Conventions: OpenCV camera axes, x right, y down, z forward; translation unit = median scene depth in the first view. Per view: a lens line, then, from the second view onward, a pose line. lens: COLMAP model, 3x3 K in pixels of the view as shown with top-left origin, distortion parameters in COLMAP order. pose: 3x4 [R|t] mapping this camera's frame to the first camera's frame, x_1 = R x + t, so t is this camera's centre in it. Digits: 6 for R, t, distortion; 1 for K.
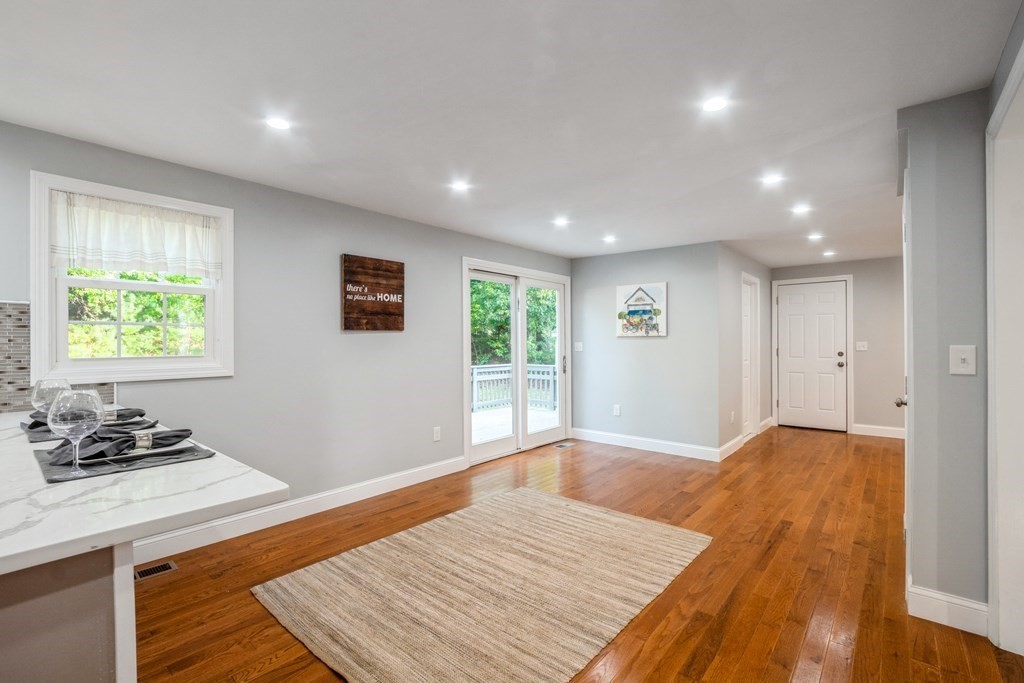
lens RADIAL K [[461.4, 0, 500.0], [0, 461.4, 342.2], [0, 0, 1]] dist [-0.015564, 0.000067]
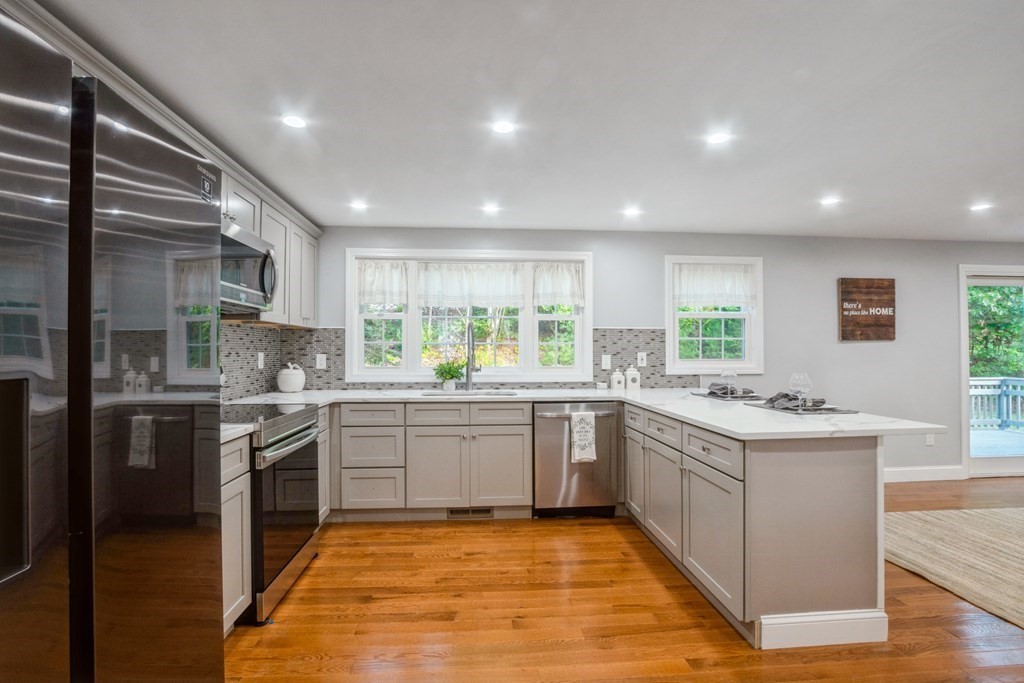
lens RADIAL K [[457.9, 0, 495.0], [0, 457.9, 345.3], [0, 0, 1]] dist [-0.050602, 0.012110]
pose [[0.701944, -0.005696, -0.712210, -0.139766], [-0.001980, 0.999949, -0.009949, -0.000052], [0.712230, 0.008394, 0.701896, -0.471671]]
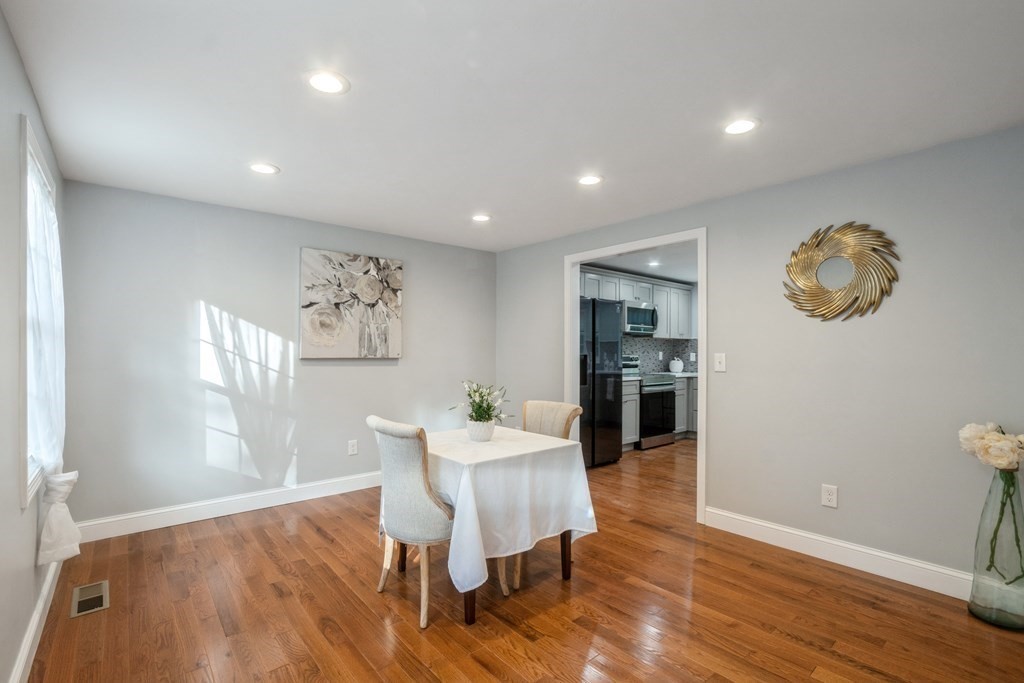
lens RADIAL K [[455.3, 0, 495.2], [0, 455.3, 351.4], [0, 0, 1]] dist [-0.032129, 0.000765]
pose [[-0.173280, 0.000950, -0.984872, 0.908016], [-0.000978, 0.999999, 0.001137, 0.003401], [0.984872, 0.001160, -0.173279, -0.517518]]
